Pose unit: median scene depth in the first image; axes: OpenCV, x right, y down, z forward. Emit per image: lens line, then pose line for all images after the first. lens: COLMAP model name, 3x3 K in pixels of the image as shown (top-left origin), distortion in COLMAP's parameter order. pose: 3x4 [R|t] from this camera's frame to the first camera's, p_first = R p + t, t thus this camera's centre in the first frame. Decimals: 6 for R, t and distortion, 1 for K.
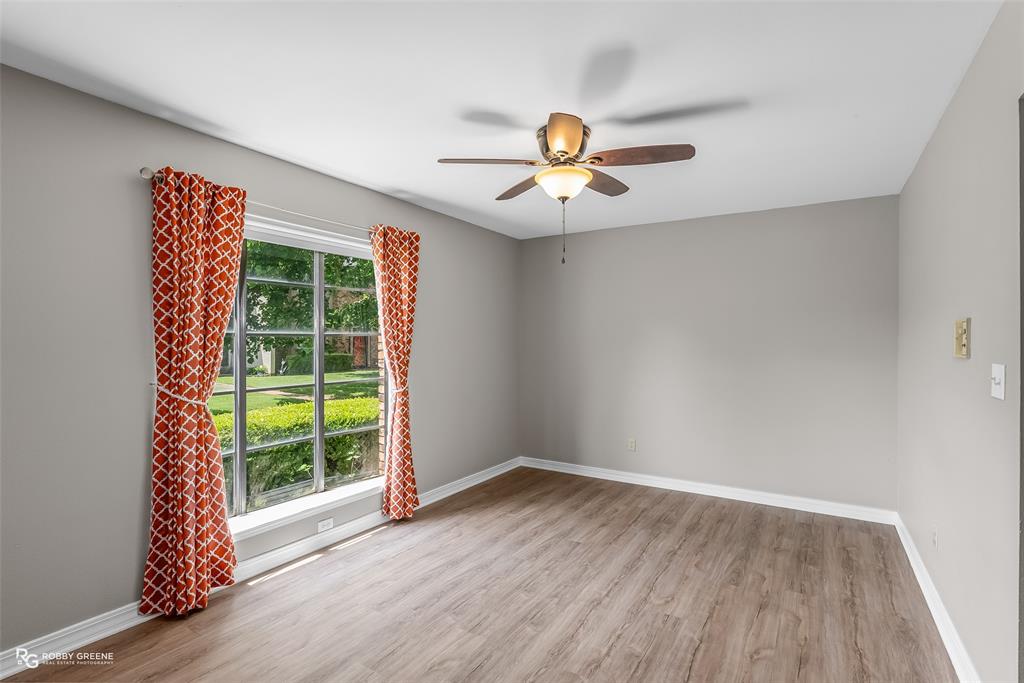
lens RADIAL K [[489.9, 0, 511.6], [0, 489.9, 340.6], [0, 0, 1]] dist [-0.011788, 0.000449]
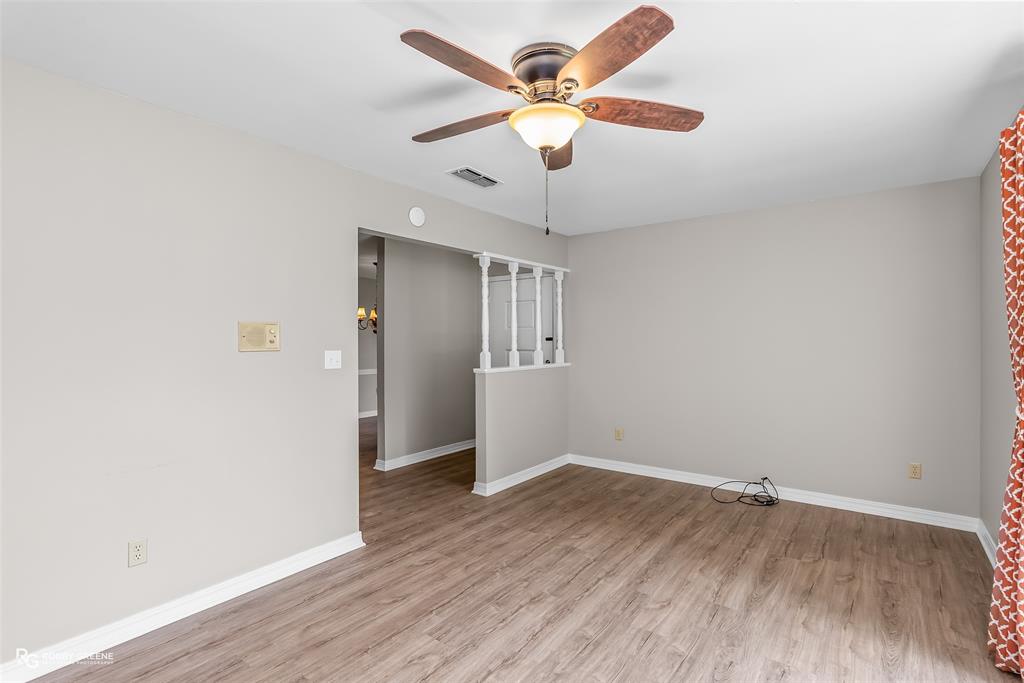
lens RADIAL K [[489.9, 0, 516.1], [0, 489.9, 337.3], [0, 0, 1]] dist [-0.011788, 0.000449]
pose [[-0.997074, 0.002995, 0.076383, 0.099757], [0.002564, 0.999980, -0.005745, 0.006464], [-0.076398, -0.005533, -0.997062, 1.833486]]
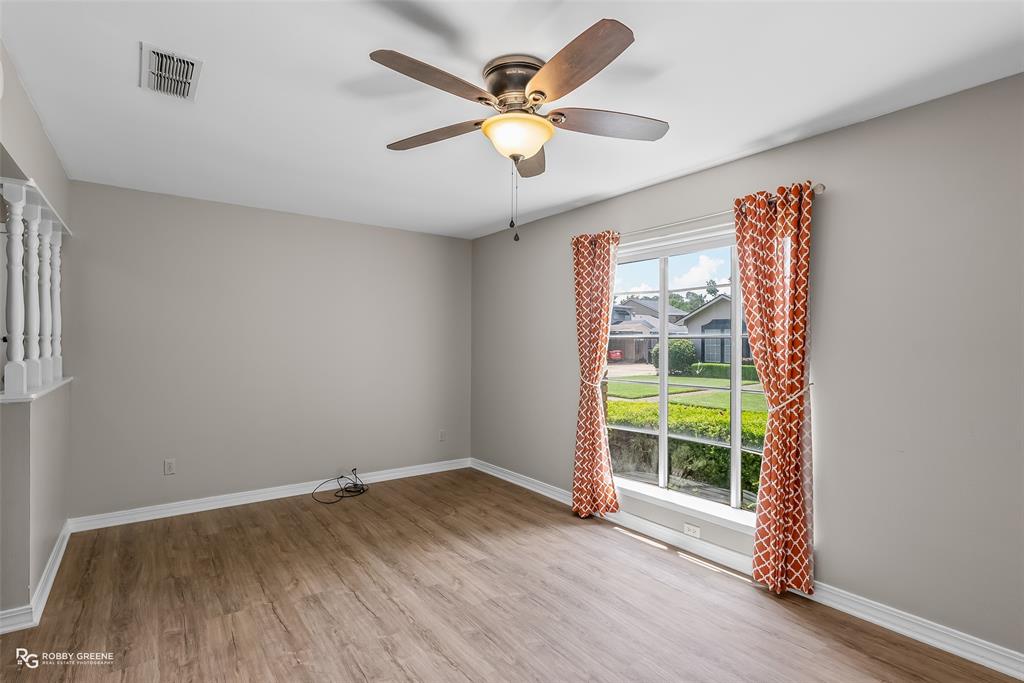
lens RADIAL K [[489.9, 0, 516.7], [0, 489.9, 347.1], [0, 0, 1]] dist [-0.011788, 0.000449]
pose [[-0.354543, 0.004176, -0.935030, 0.863764], [-0.005467, 0.999964, 0.006539, 0.005644], [0.935024, 0.007431, -0.354508, 1.329631]]
